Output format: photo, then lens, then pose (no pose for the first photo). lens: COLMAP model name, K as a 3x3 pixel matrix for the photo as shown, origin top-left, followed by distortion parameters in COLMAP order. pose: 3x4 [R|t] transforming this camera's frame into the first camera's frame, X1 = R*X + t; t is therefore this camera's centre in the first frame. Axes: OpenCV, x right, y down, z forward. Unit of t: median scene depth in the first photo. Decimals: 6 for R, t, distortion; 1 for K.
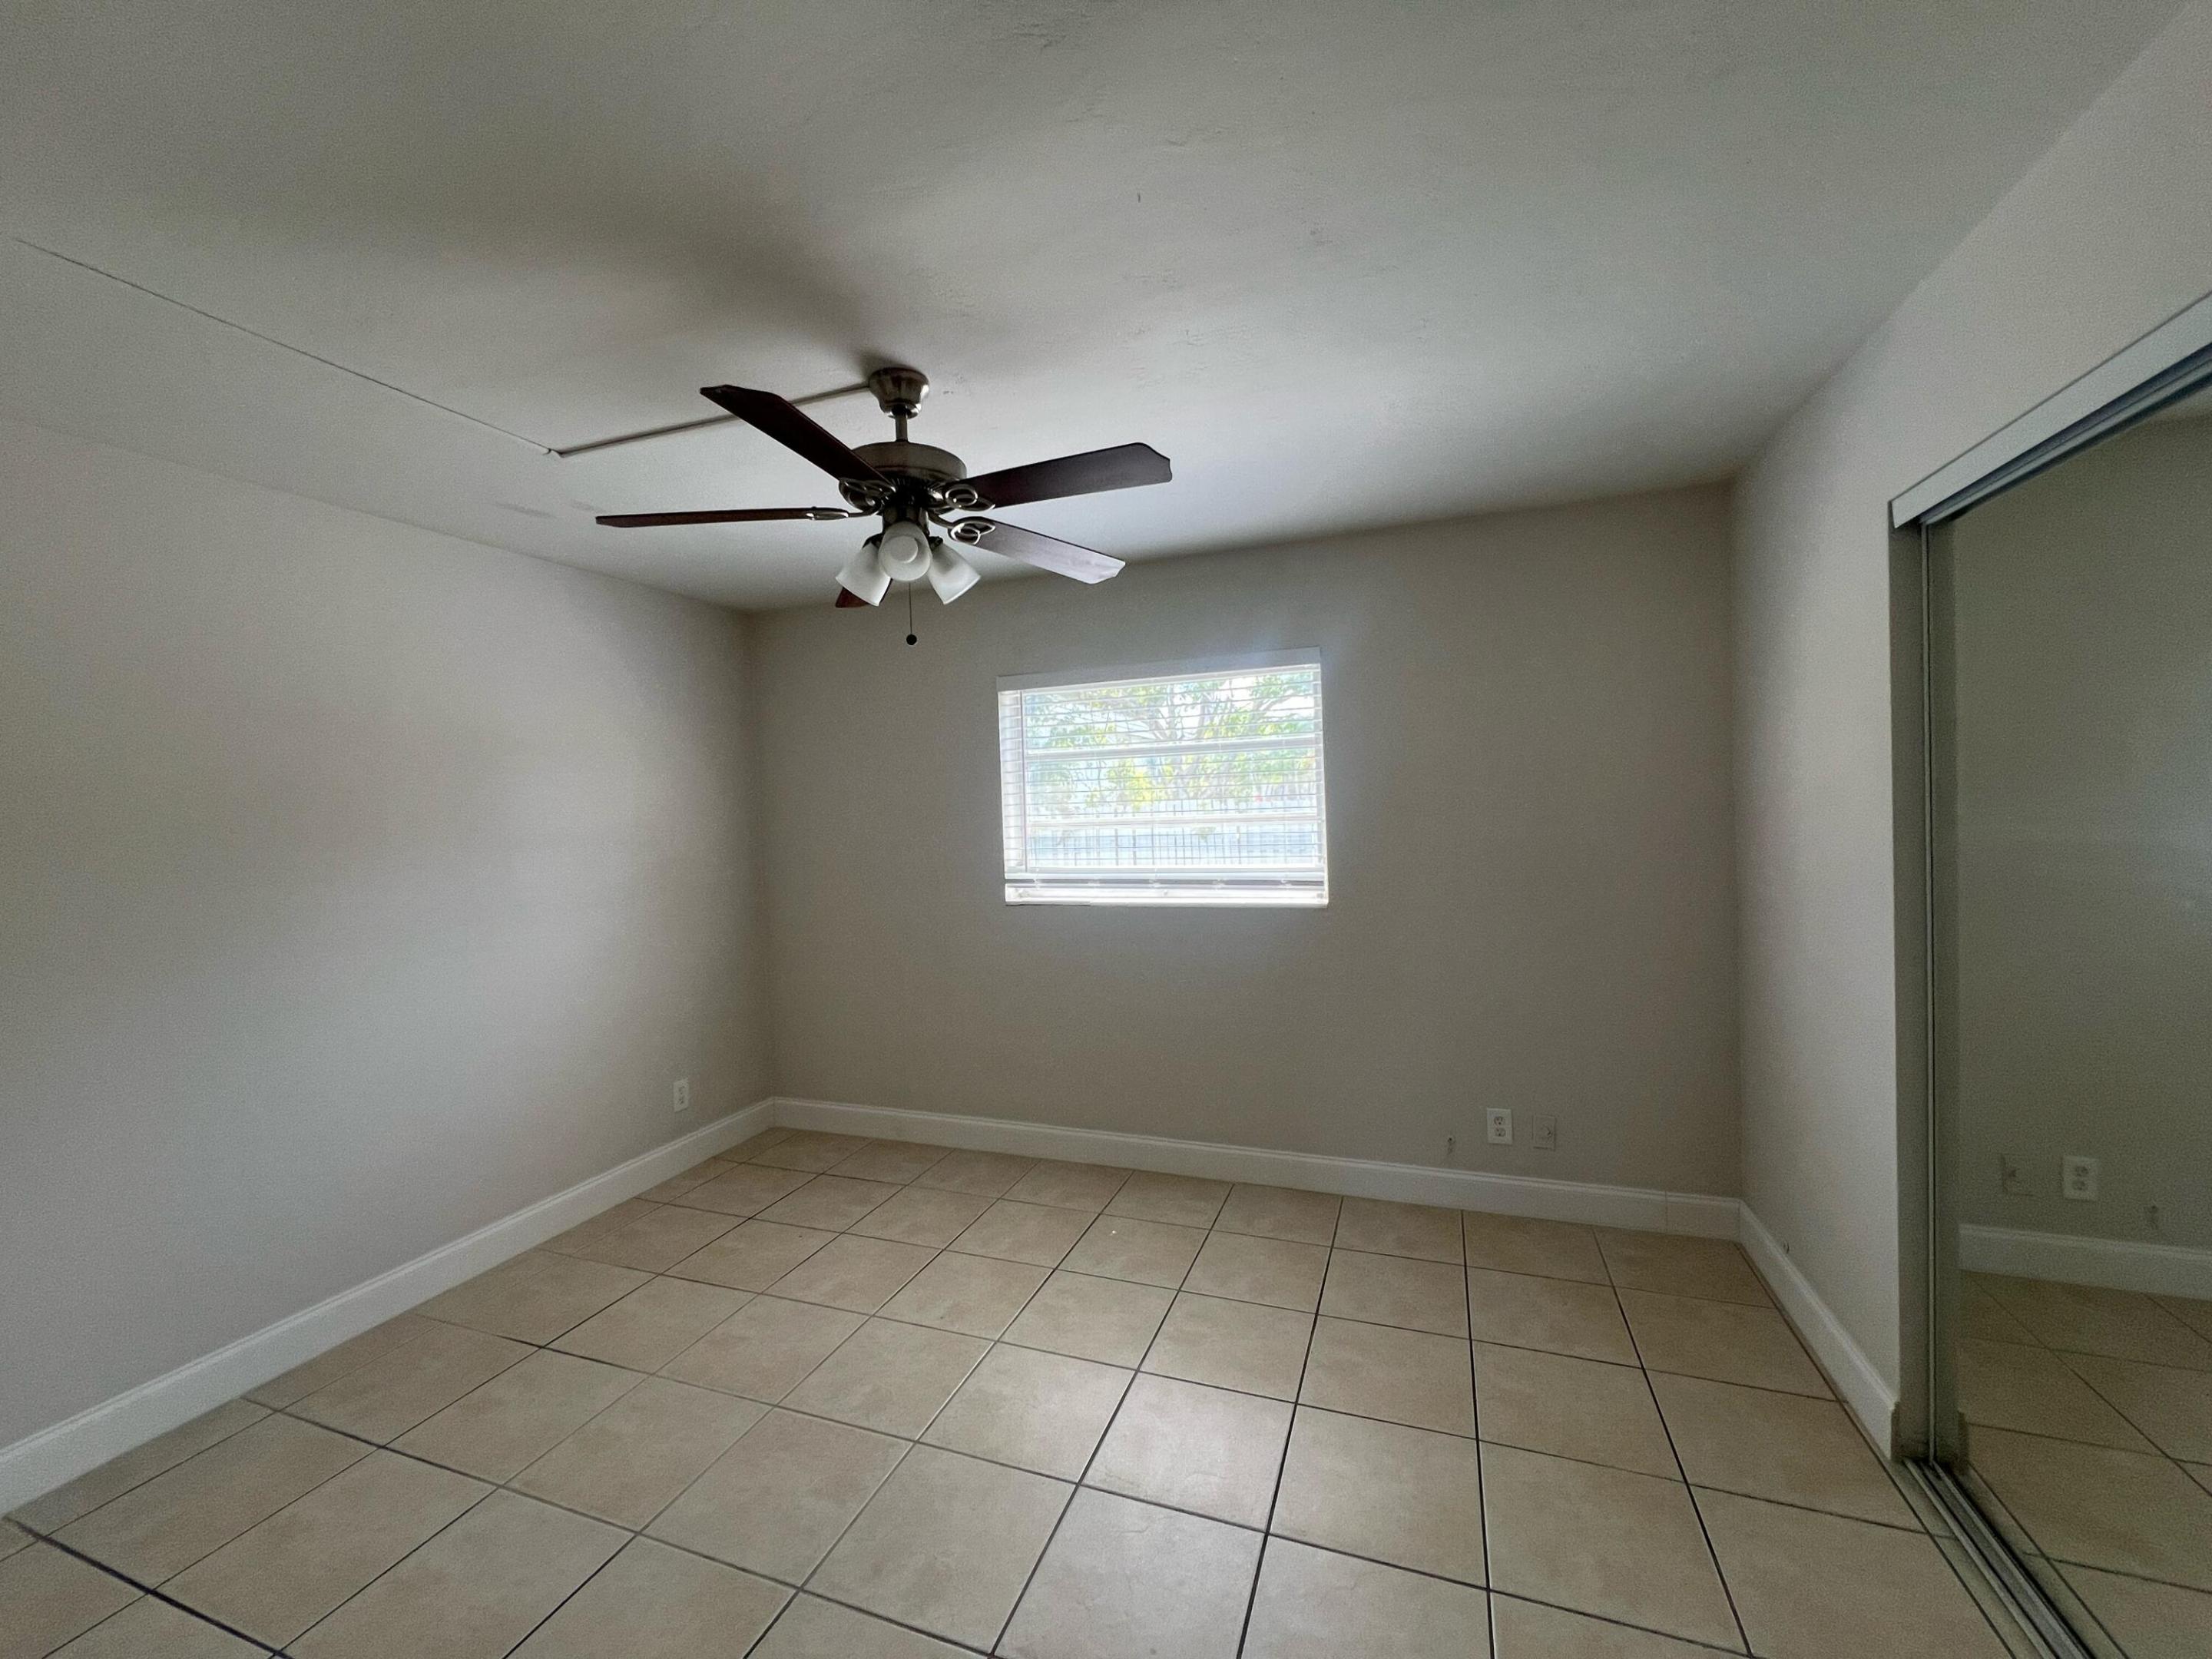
lens RADIAL K [[894.2, 0, 1100.7], [0, 894.2, 826.9], [0, 0, 1]] dist [-0.000642, 0.000233]
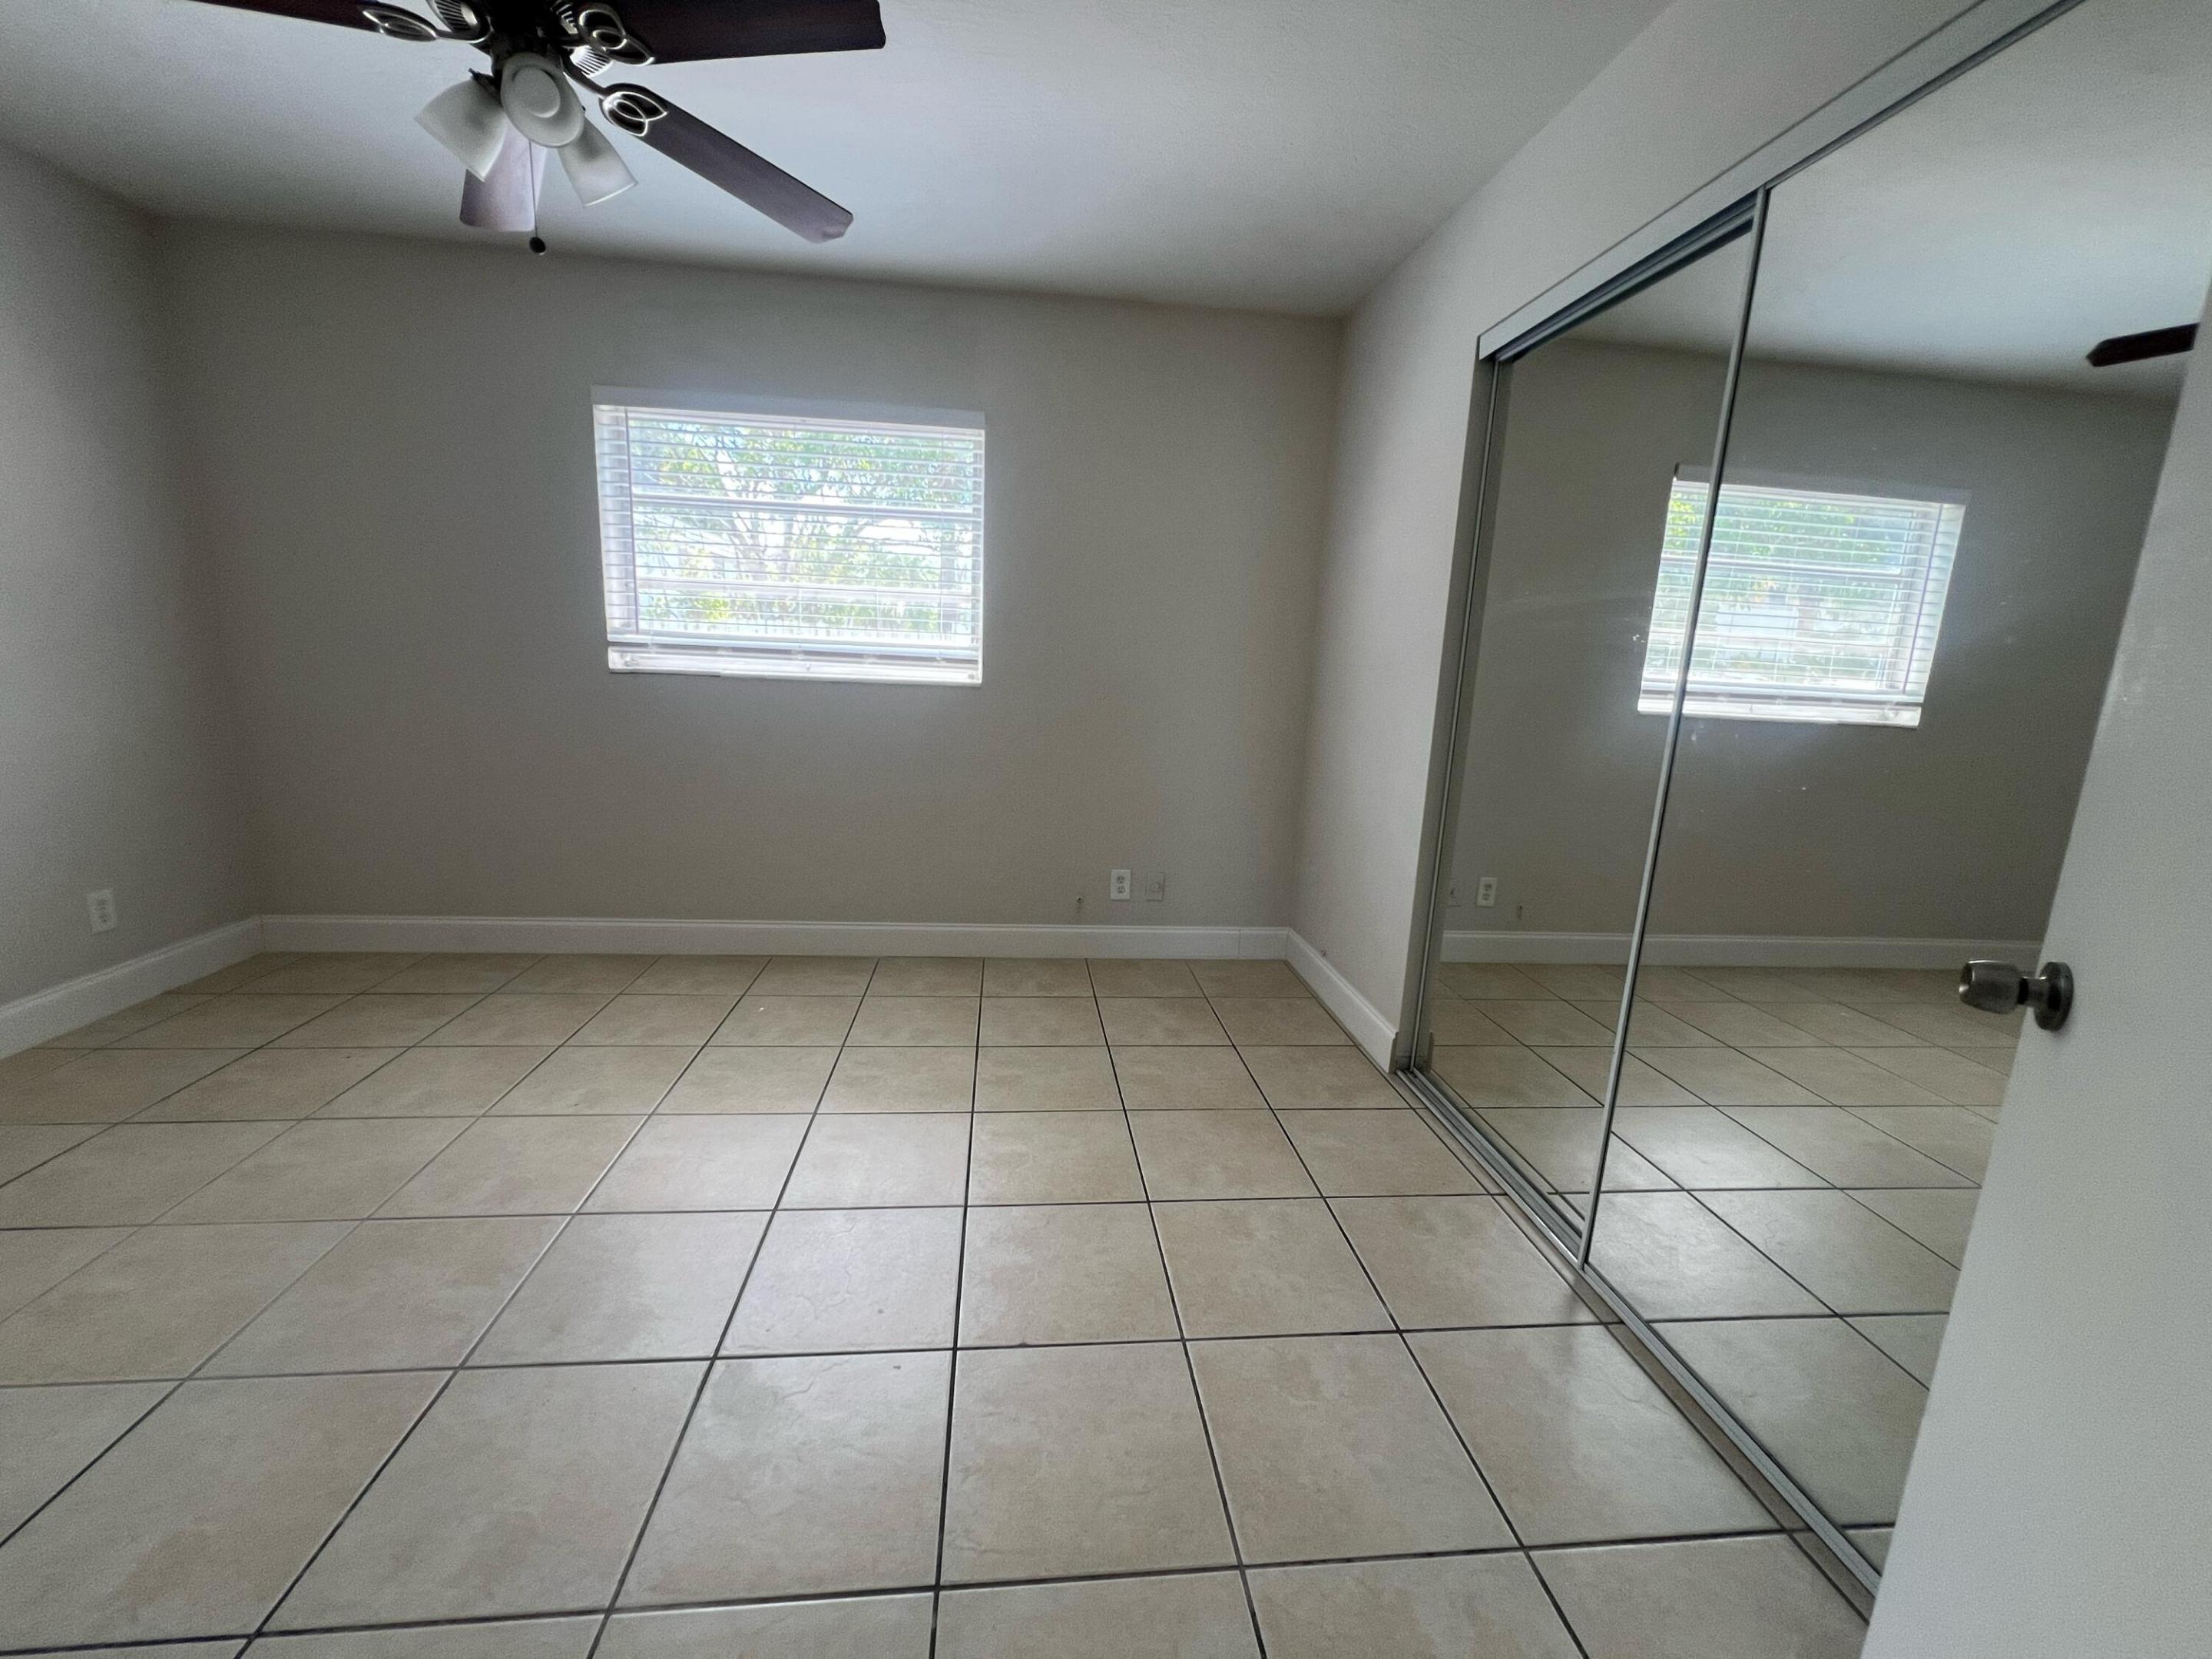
lens RADIAL K [[894.2, 0, 1100.7], [0, 894.2, 826.9], [0, 0, 1]] dist [-0.000642, 0.000233]
pose [[0.892594, -0.015255, 0.450602, -0.099173], [-0.061362, 0.986018, 0.154932, 0.095843], [-0.446665, -0.165941, 0.879178, 0.023290]]
